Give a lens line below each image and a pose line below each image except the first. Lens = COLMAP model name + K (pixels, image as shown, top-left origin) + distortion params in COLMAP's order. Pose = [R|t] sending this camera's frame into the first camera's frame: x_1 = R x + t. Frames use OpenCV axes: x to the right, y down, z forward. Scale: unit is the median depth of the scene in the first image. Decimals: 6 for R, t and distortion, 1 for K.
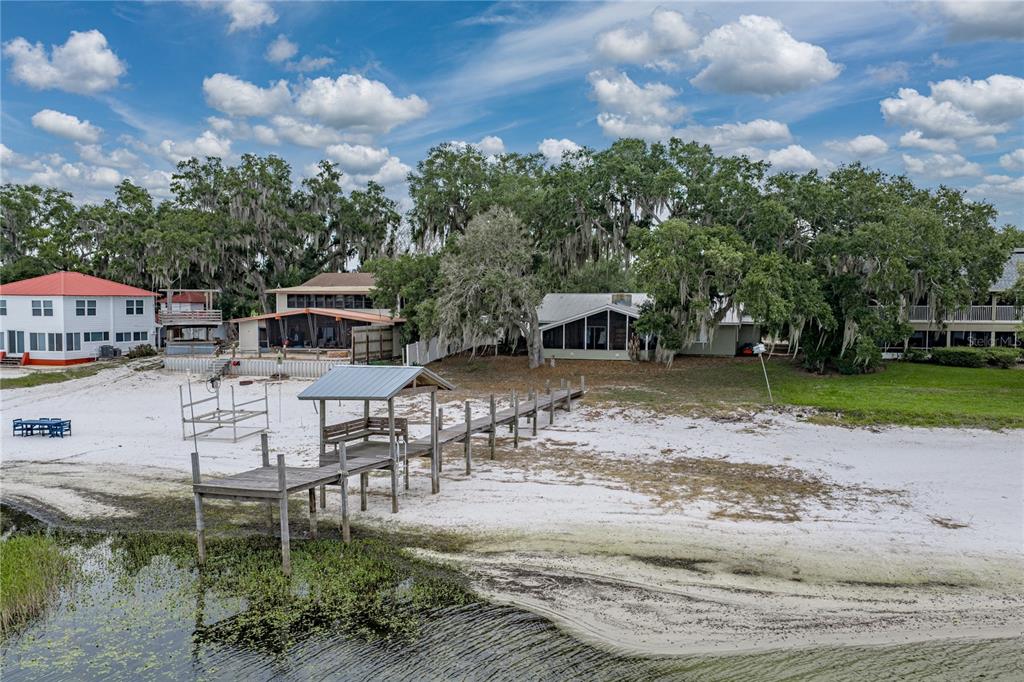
lens RADIAL K [[846.5, 0, 508.9], [0, 846.5, 343.4], [0, 0, 1]] dist [0.063033, 0.004979]
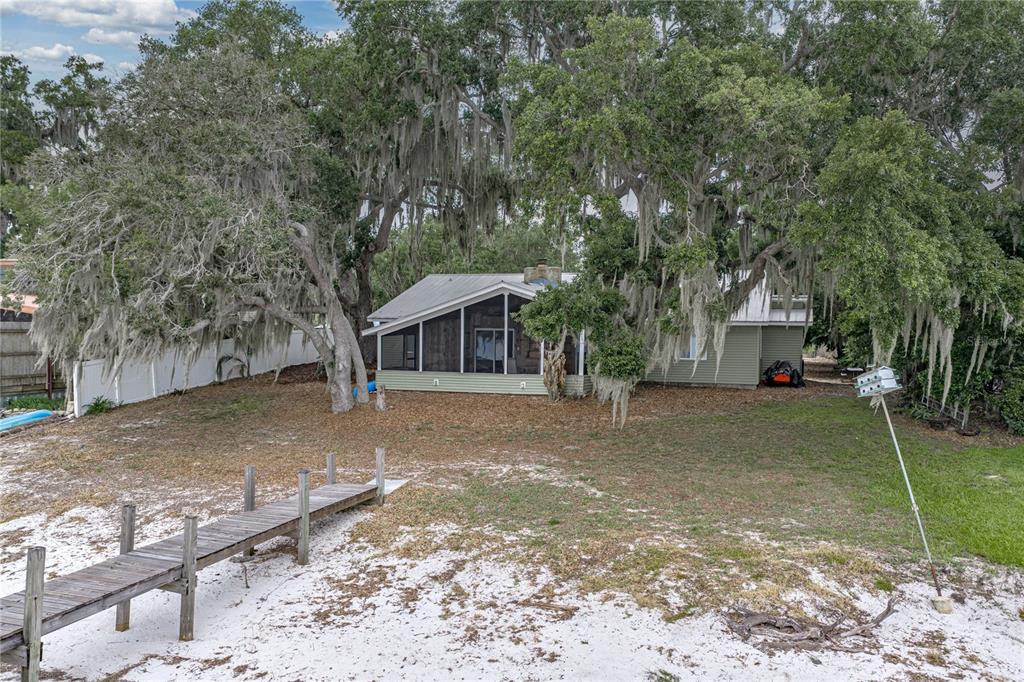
lens RADIAL K [[846.5, 0, 515.4], [0, 846.5, 340.3], [0, 0, 1]] dist [0.063033, 0.004979]
pose [[0.999826, 0.005222, 0.017919, 0.110351], [-0.004834, 0.999755, -0.021603, -0.001196], [-0.018027, 0.021512, 0.999606, 0.488893]]
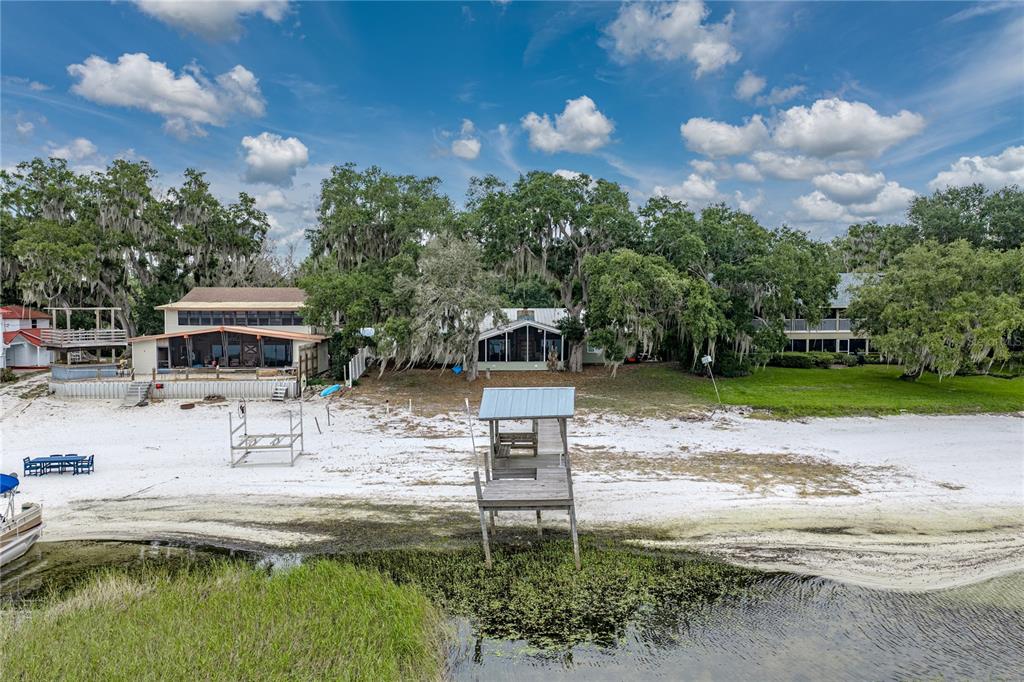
lens RADIAL K [[846.5, 0, 516.4], [0, 846.5, 339.8], [0, 0, 1]] dist [0.063033, 0.004979]
pose [[0.937766, -0.017231, 0.346840, -0.269678], [0.020012, 0.999790, -0.004438, -0.015617], [-0.346691, 0.011102, 0.937914, -0.028327]]
